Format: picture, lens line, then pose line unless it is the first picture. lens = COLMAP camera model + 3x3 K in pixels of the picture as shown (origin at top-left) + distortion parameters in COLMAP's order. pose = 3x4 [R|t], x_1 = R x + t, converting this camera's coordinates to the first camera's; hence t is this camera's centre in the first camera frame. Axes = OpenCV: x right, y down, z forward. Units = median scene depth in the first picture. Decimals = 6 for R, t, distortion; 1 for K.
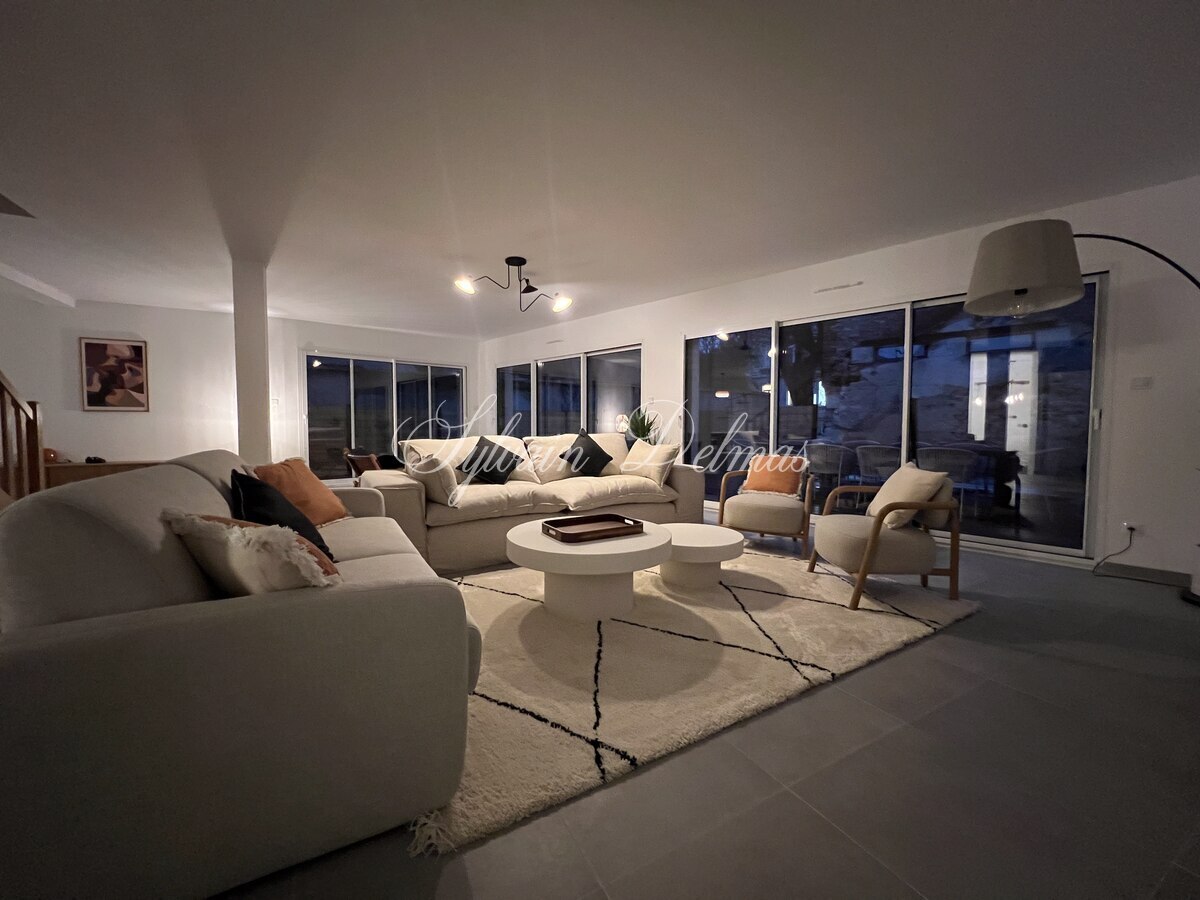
lens RADIAL K [[483.0, 0, 599.0], [0, 483.0, 445.5], [0, 0, 1]] dist [0.002186, 0.000146]
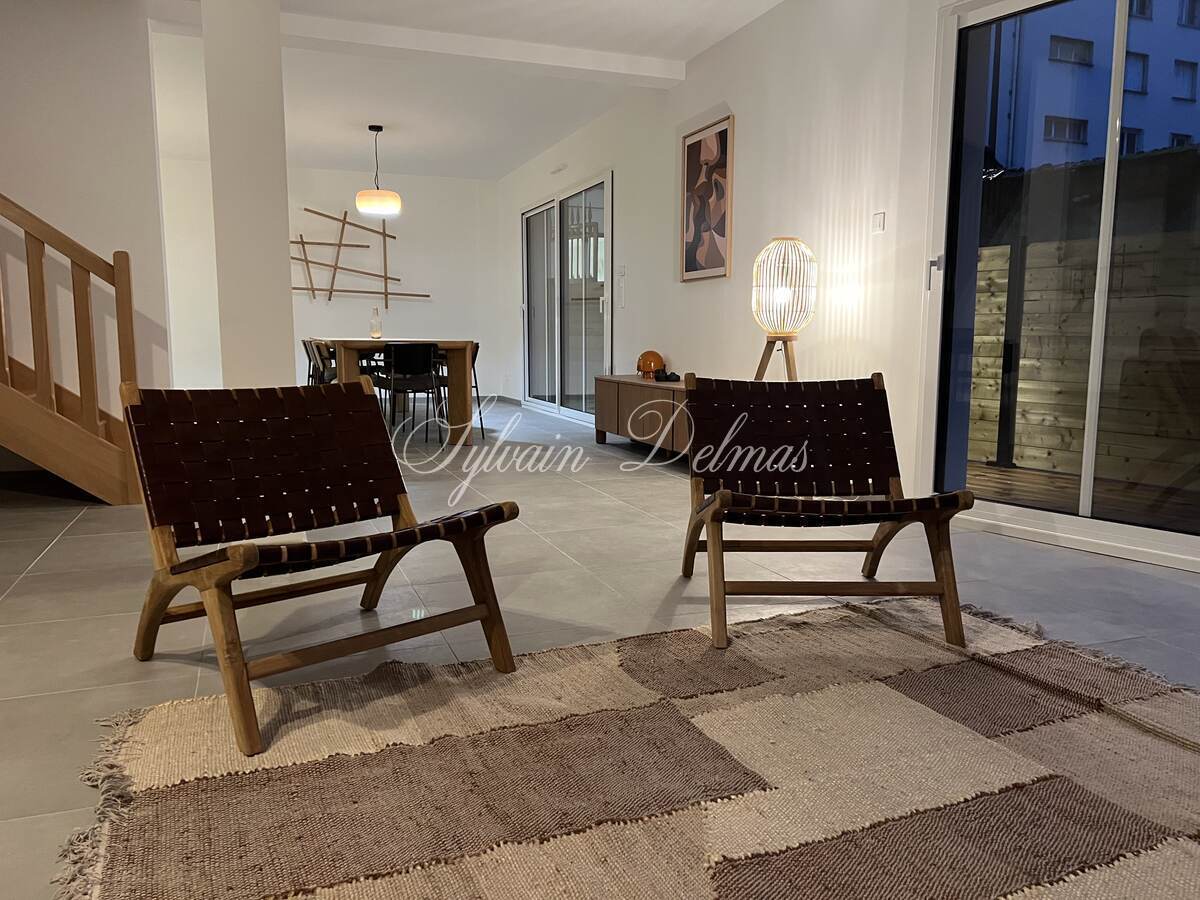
lens RADIAL K [[908.1, 0, 604.0], [0, 908.1, 454.0], [0, 0, 1]] dist [0.056213, -0.057921]
pose [[-0.150670, 0.126218, -0.980494, -0.054480], [-0.047780, 0.989727, 0.134749, -0.014661], [0.987429, 0.067151, -0.143091, 1.050705]]
